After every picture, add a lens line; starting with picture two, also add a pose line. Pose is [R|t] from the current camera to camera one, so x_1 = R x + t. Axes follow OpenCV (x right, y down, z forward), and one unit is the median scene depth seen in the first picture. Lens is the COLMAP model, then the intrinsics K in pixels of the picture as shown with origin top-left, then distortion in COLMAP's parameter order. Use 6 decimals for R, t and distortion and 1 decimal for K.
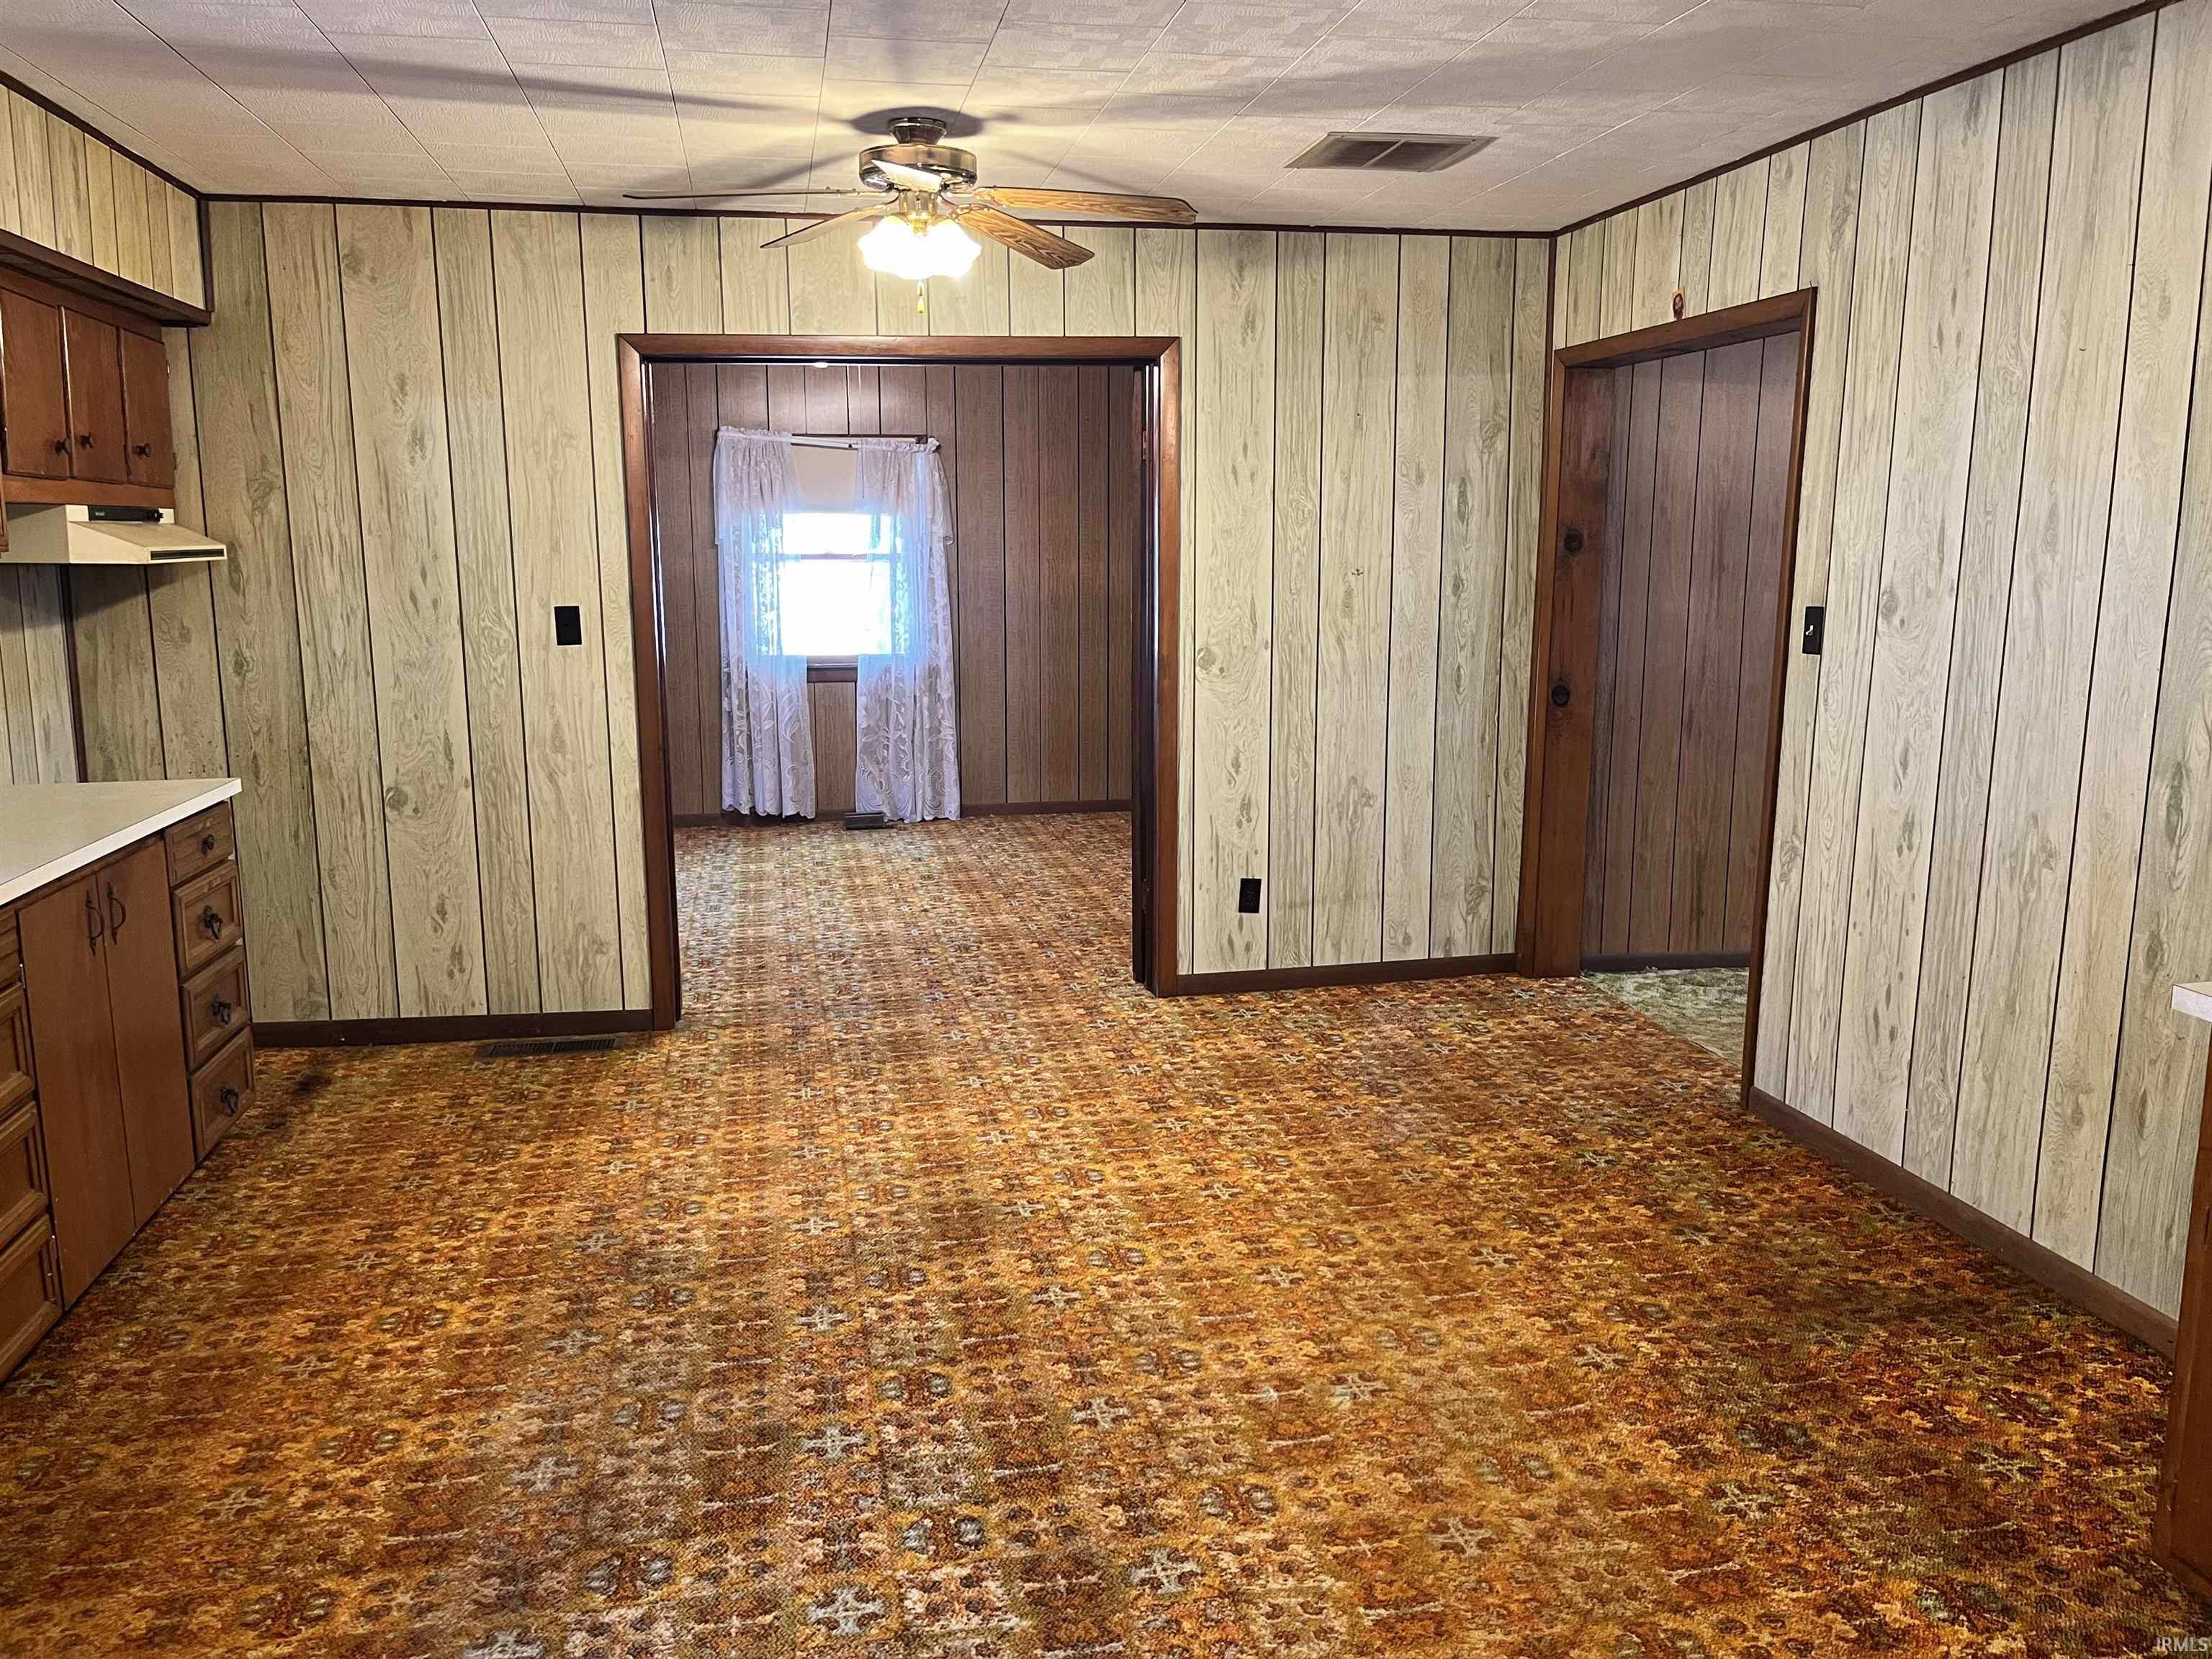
lens RADIAL K [[1659.4, 0, 1106.0], [0, 1659.4, 829.5], [0, 0, 1]] dist [0.041645, -0.095123]
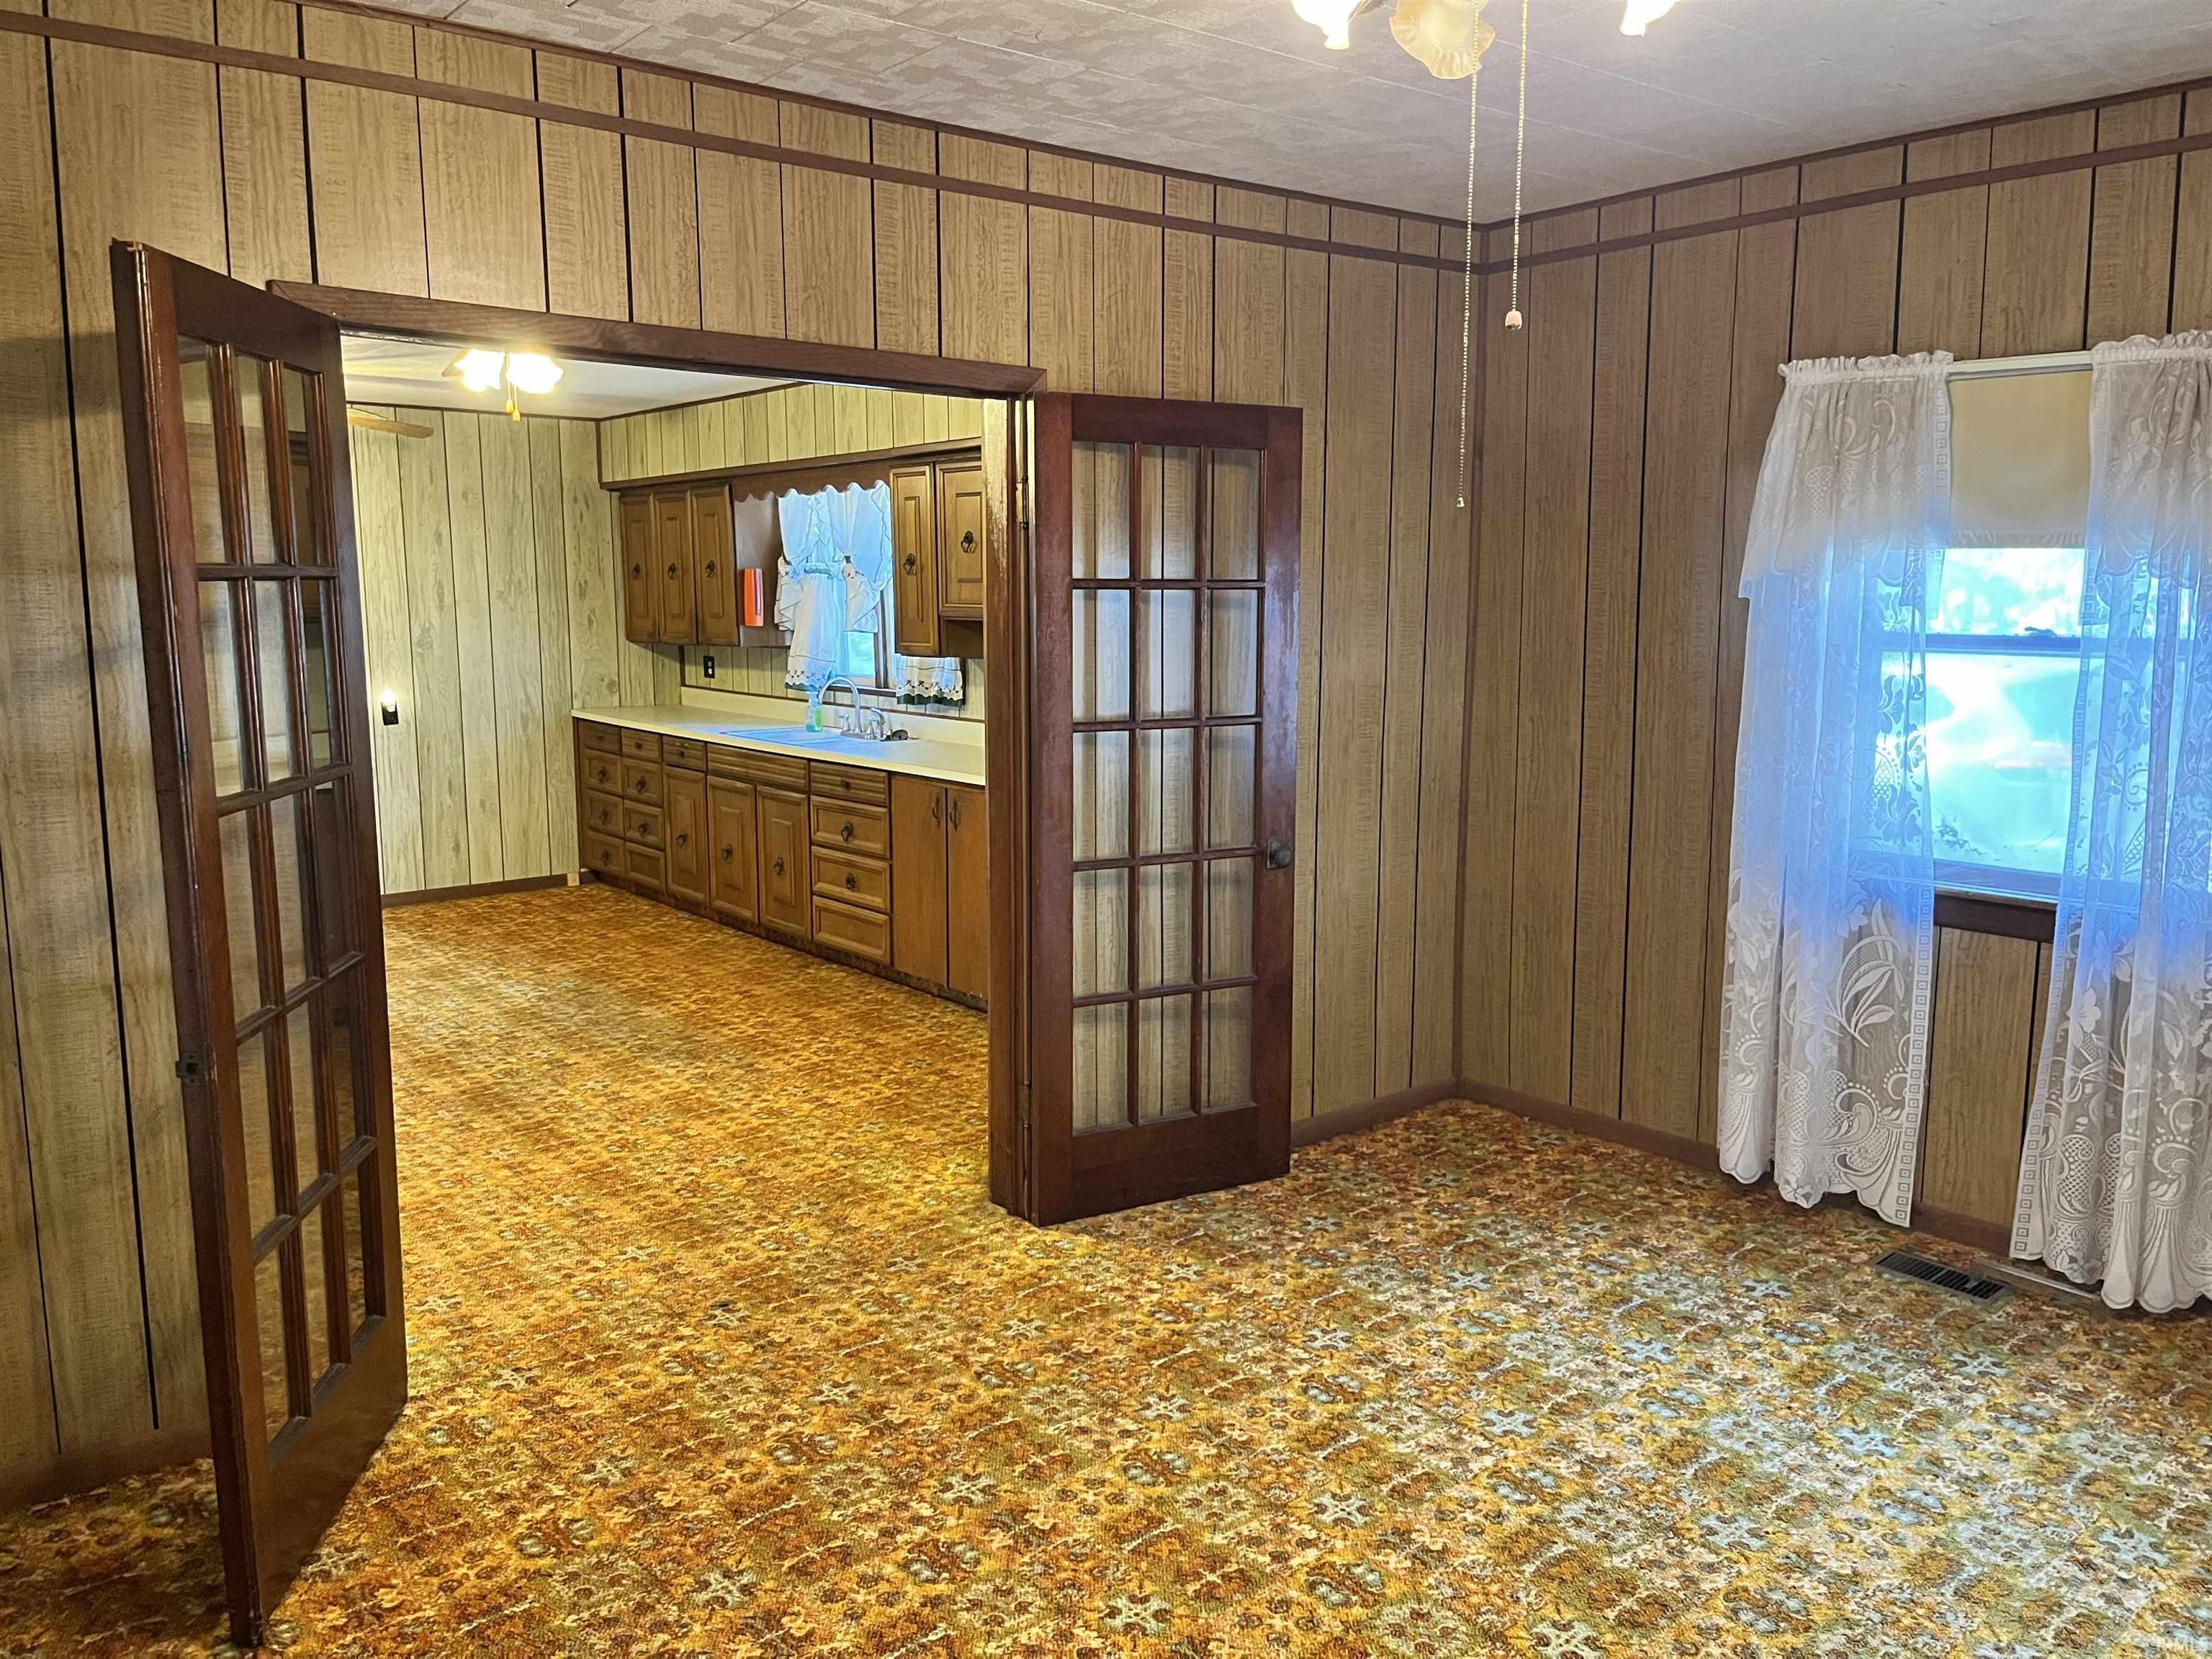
lens RADIAL K [[1659.4, 0, 1106.0], [0, 1659.4, 829.5], [0, 0, 1]] dist [0.041645, -0.095123]
pose [[-0.884184, 0.069572, -0.461930, 0.104399], [-0.075794, 0.954379, 0.288819, -0.526803], [0.460949, 0.290380, -0.838573, 2.924463]]
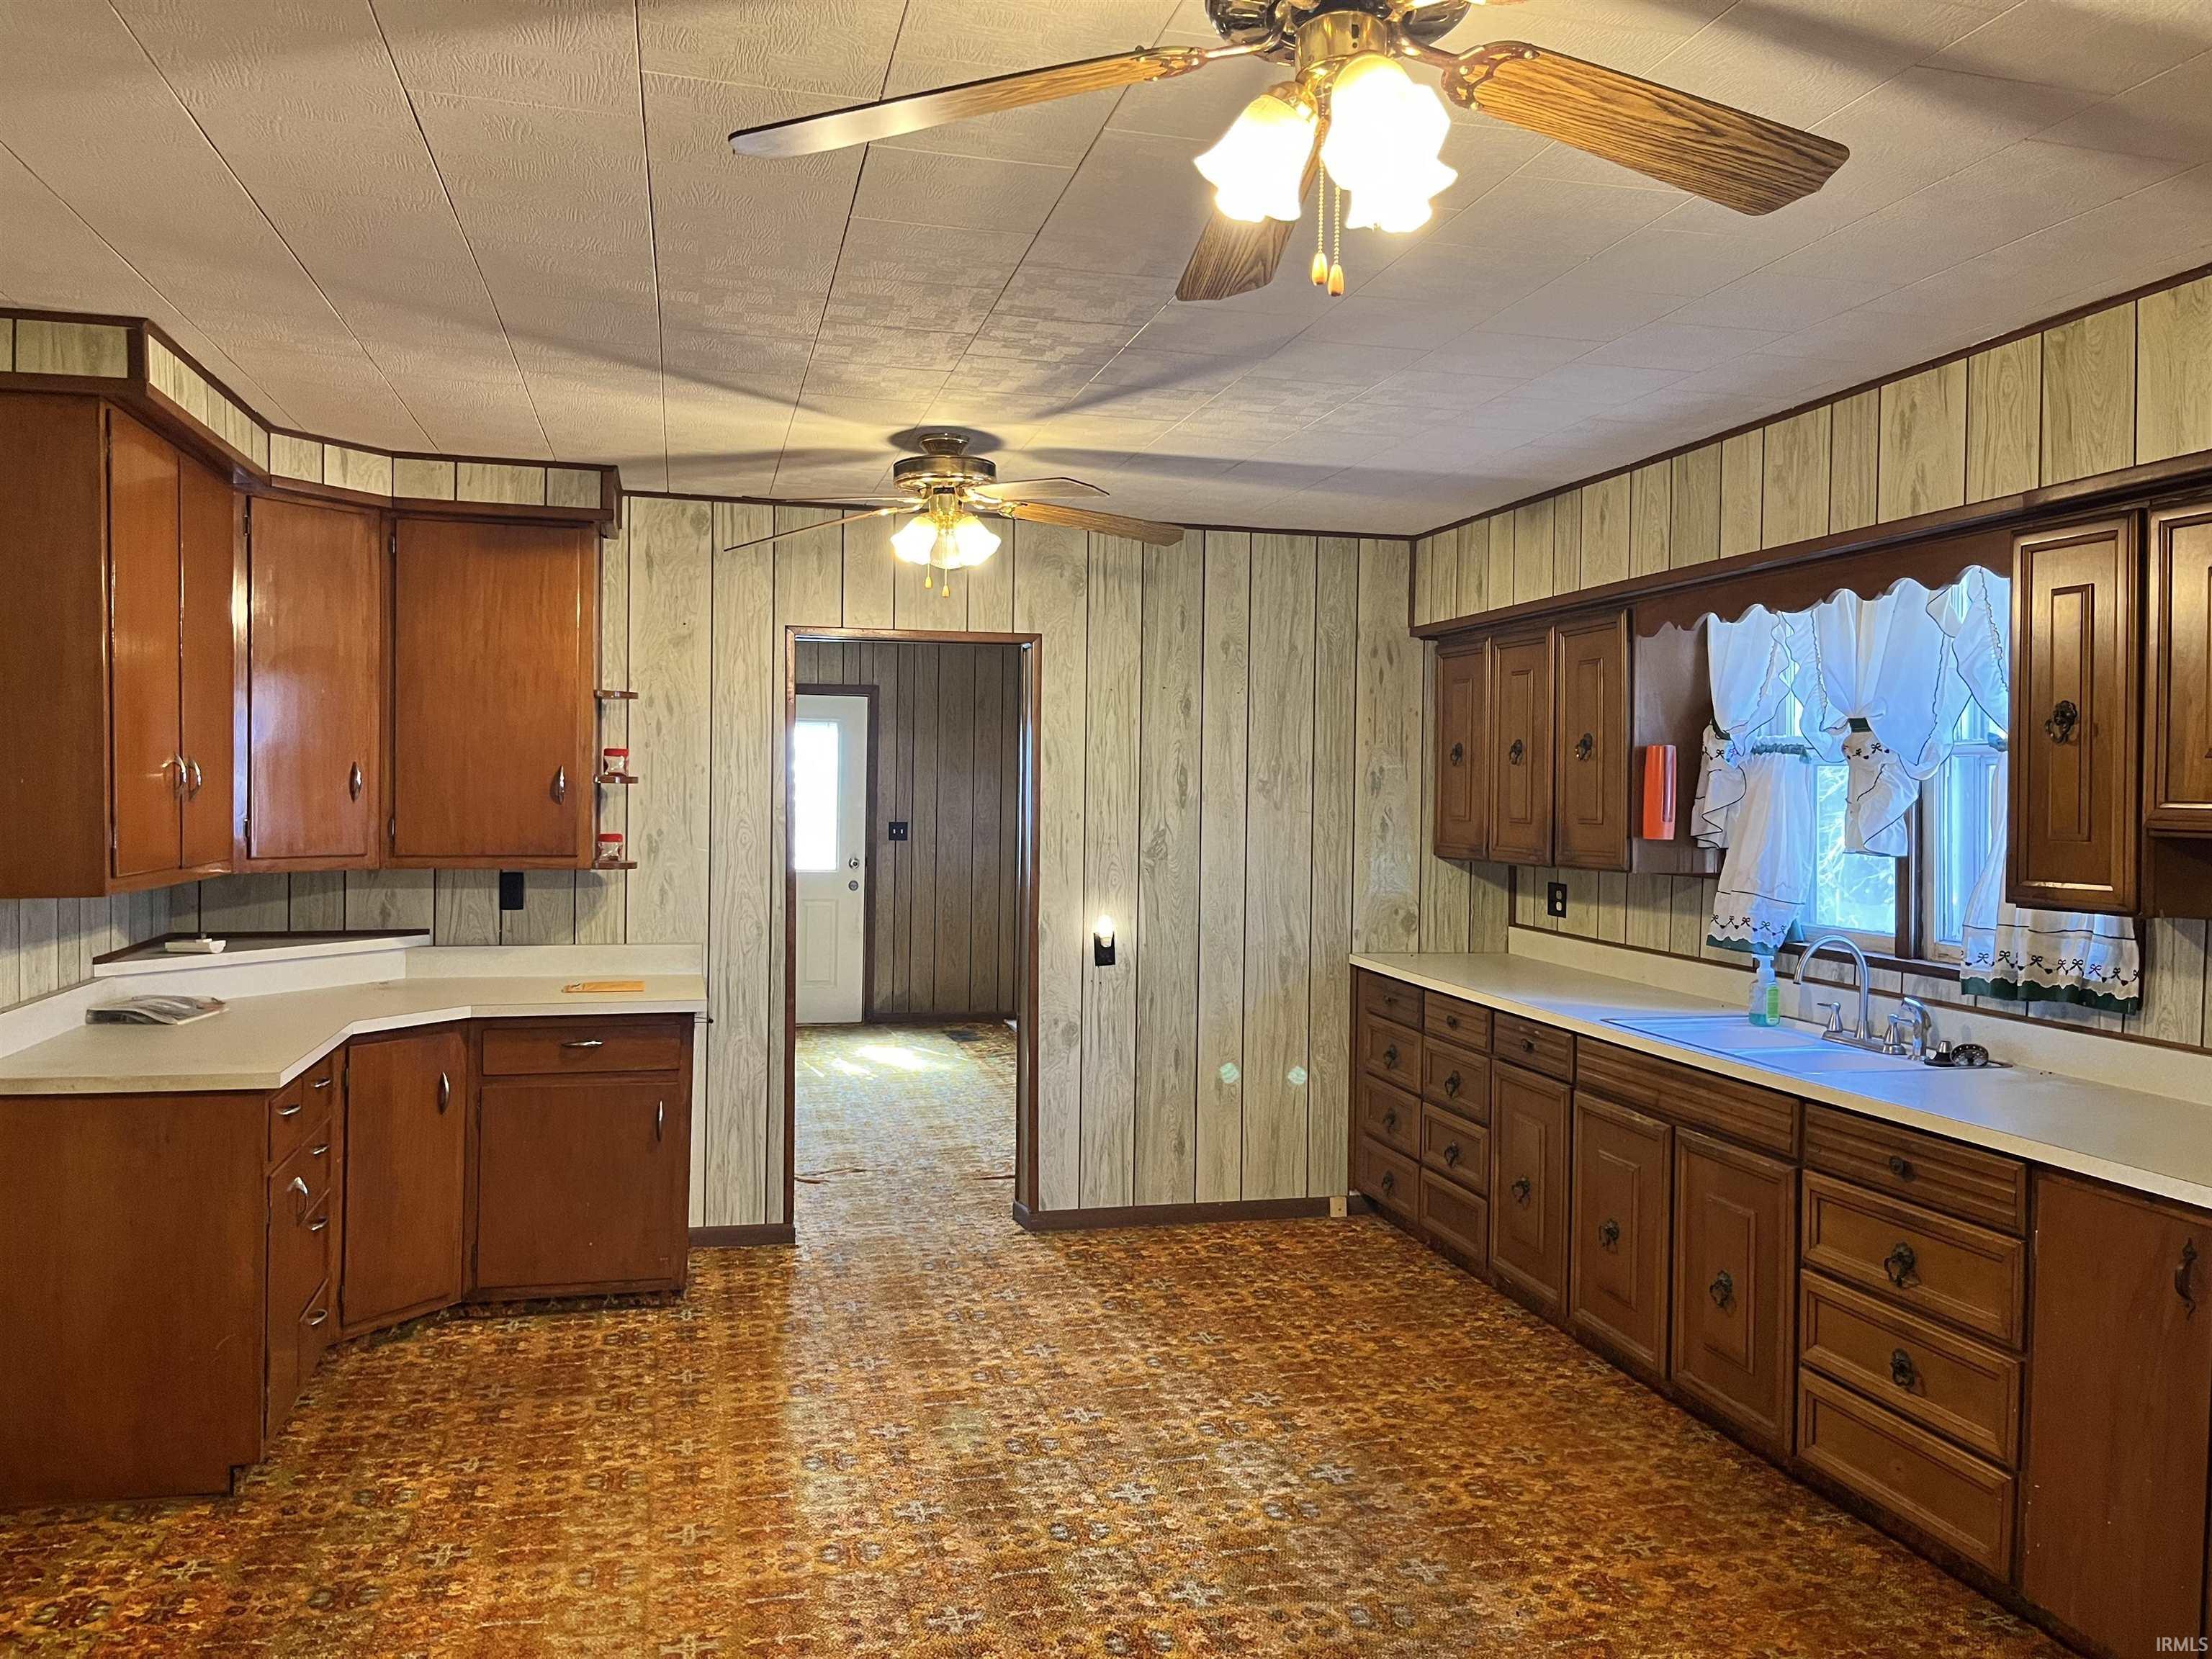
lens RADIAL K [[1659.4, 0, 1106.0], [0, 1659.4, 829.5], [0, 0, 1]] dist [0.041645, -0.095123]
pose [[-0.998908, -0.010083, -0.045619, -0.044752], [-0.018539, 0.981815, 0.188932, -0.331316], [0.042885, 0.189572, -0.980930, 1.899484]]
